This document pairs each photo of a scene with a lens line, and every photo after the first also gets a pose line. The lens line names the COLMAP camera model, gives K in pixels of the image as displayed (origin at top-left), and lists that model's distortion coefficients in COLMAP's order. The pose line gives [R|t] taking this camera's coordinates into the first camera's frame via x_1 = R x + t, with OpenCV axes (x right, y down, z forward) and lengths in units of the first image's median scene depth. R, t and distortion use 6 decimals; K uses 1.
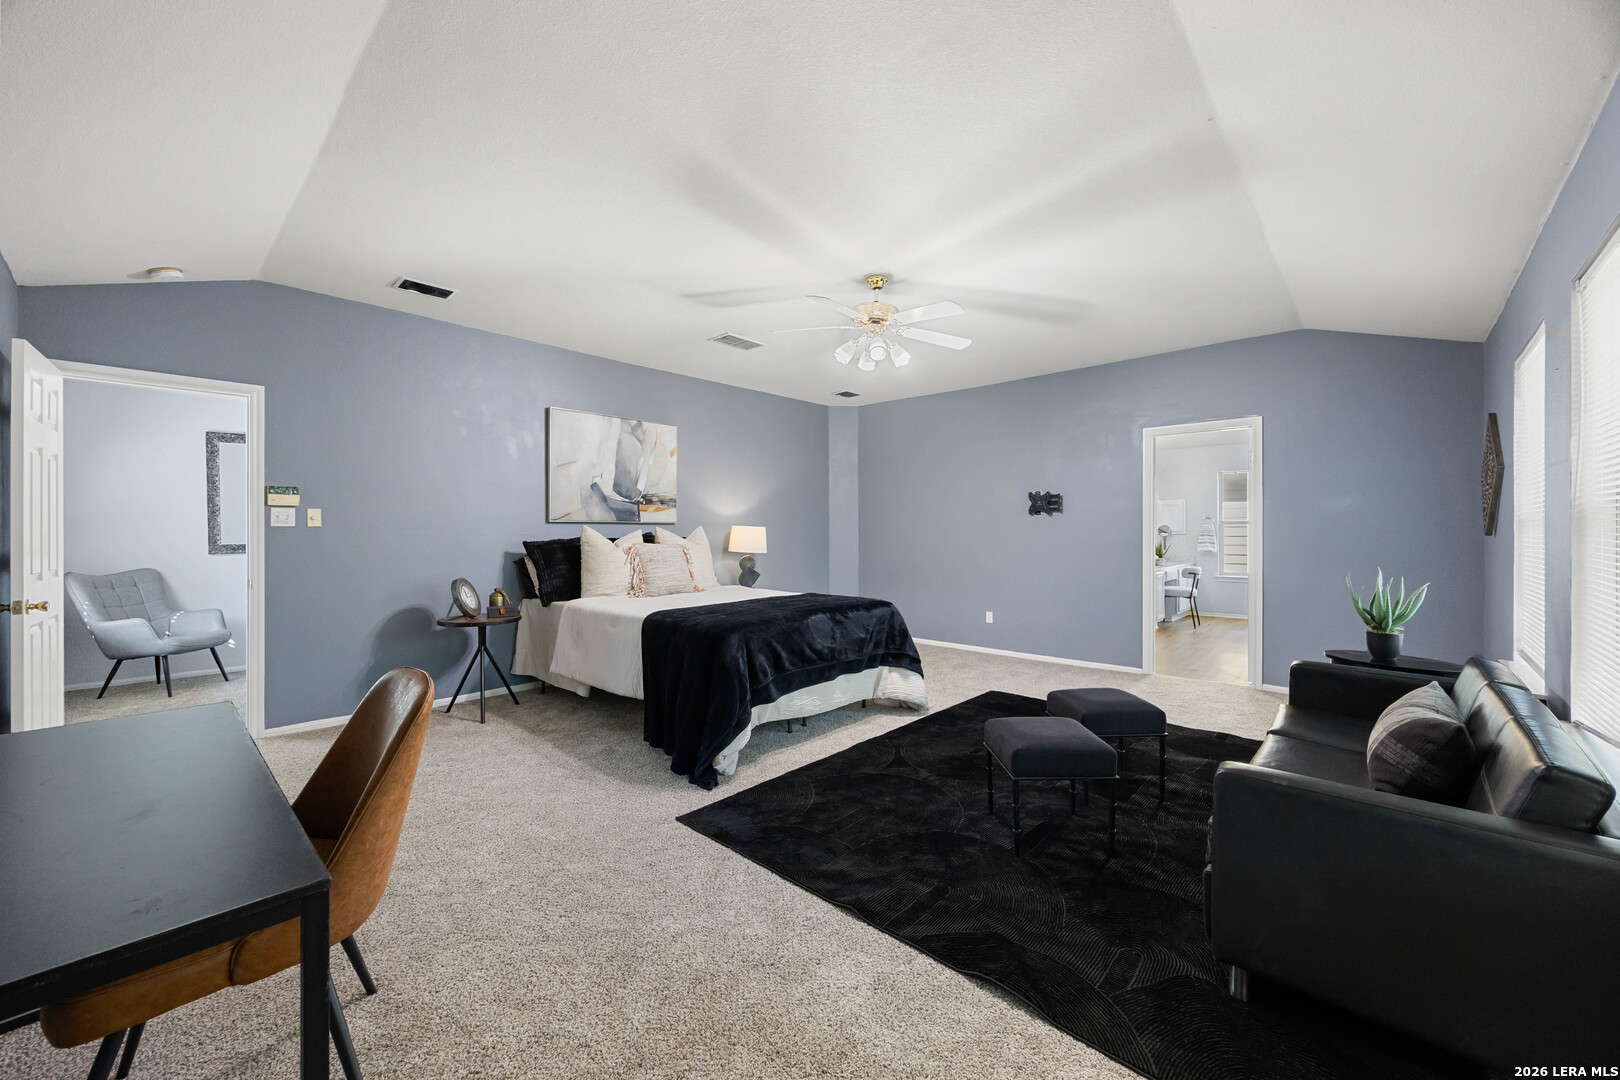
lens RADIAL K [[628.1, 0, 800.1], [0, 628.1, 536.1], [0, 0, 1]] dist [-0.002929, -0.000473]
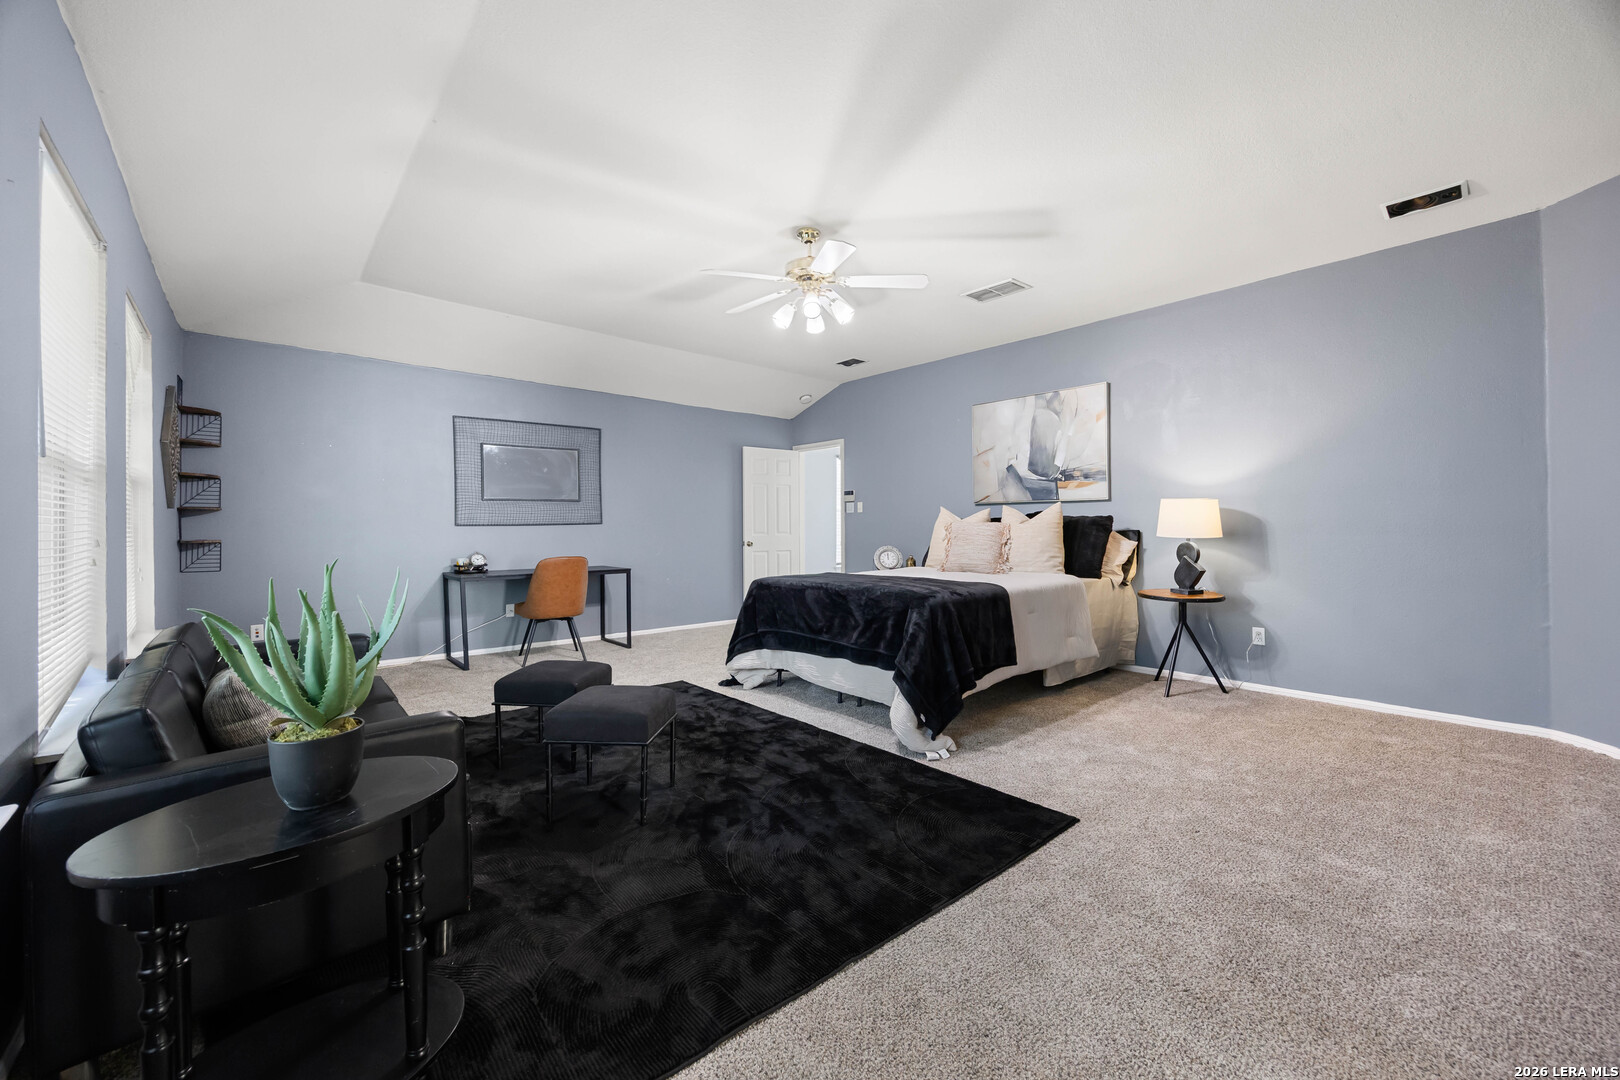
lens RADIAL K [[628.1, 0, 819.1], [0, 628.1, 531.0], [0, 0, 1]] dist [-0.002929, -0.000473]
pose [[-0.067200, 0.006552, -0.997718, 0.717637], [-0.002045, 0.999975, 0.006704, 0.018032], [0.997737, 0.002491, -0.067185, 0.736203]]
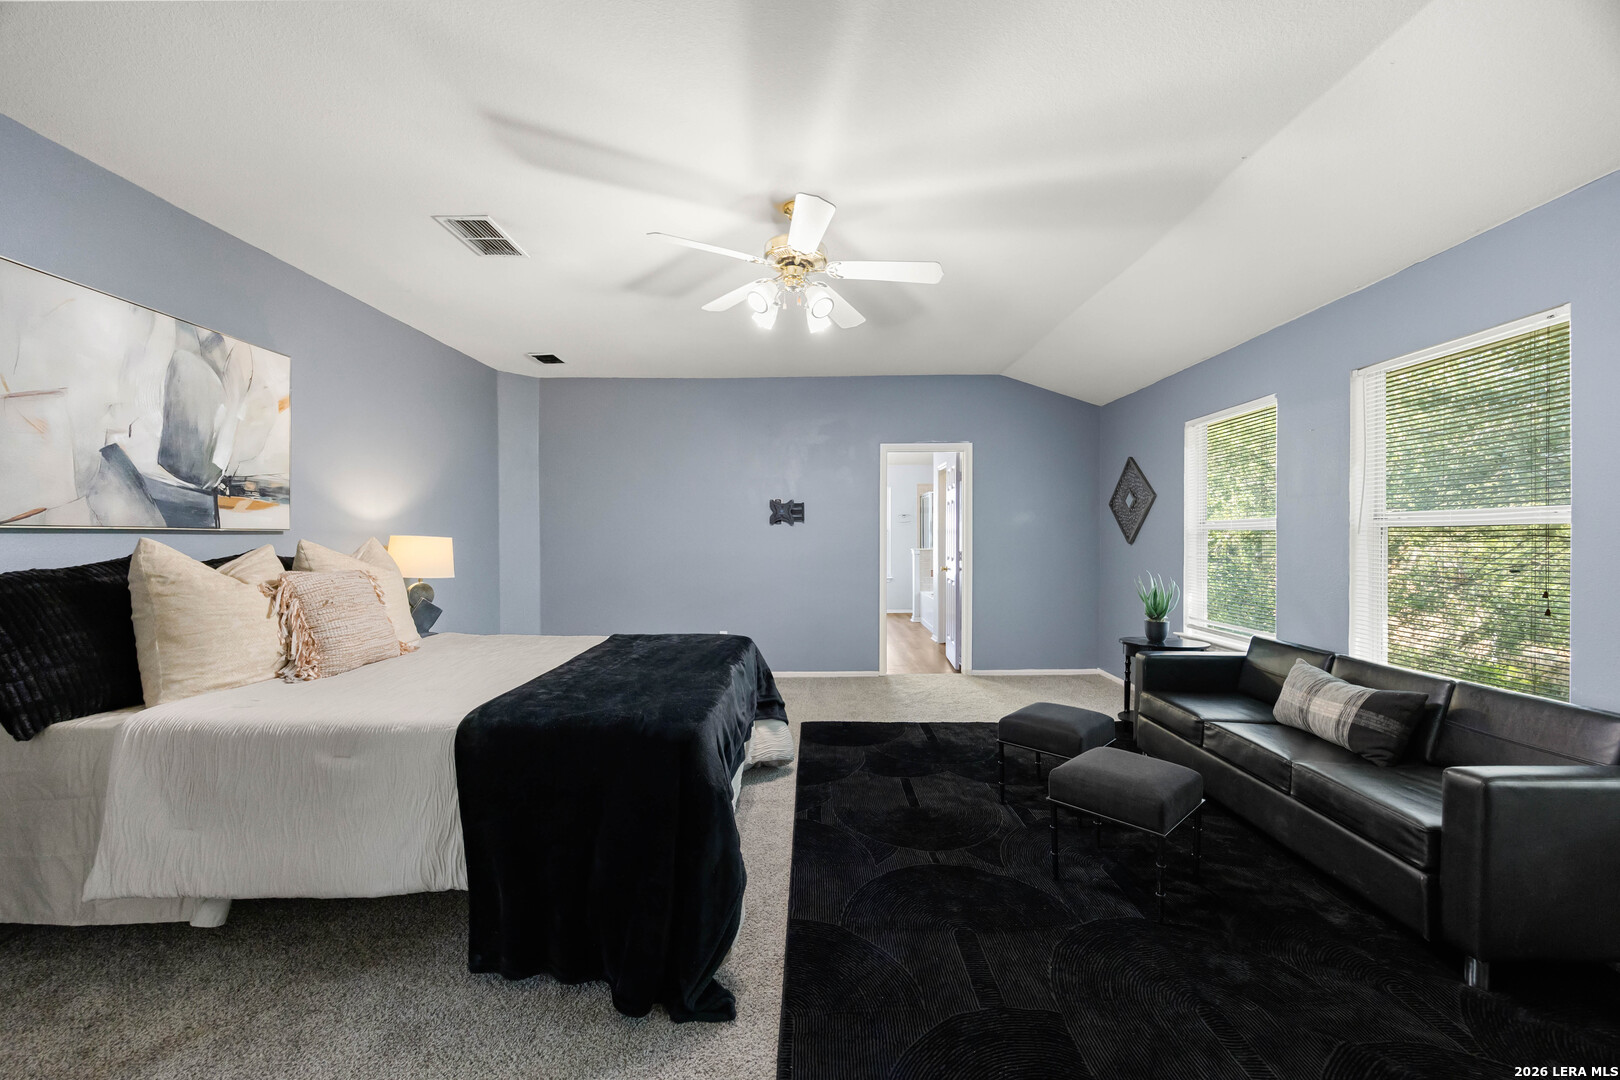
lens RADIAL K [[628.1, 0, 811.5], [0, 628.1, 543.4], [0, 0, 1]] dist [-0.002929, -0.000473]
pose [[0.731823, -0.008629, 0.681441, -0.258452], [0.007799, 0.999960, 0.004288, -0.009571], [-0.681451, 0.002176, 0.731861, 0.303383]]
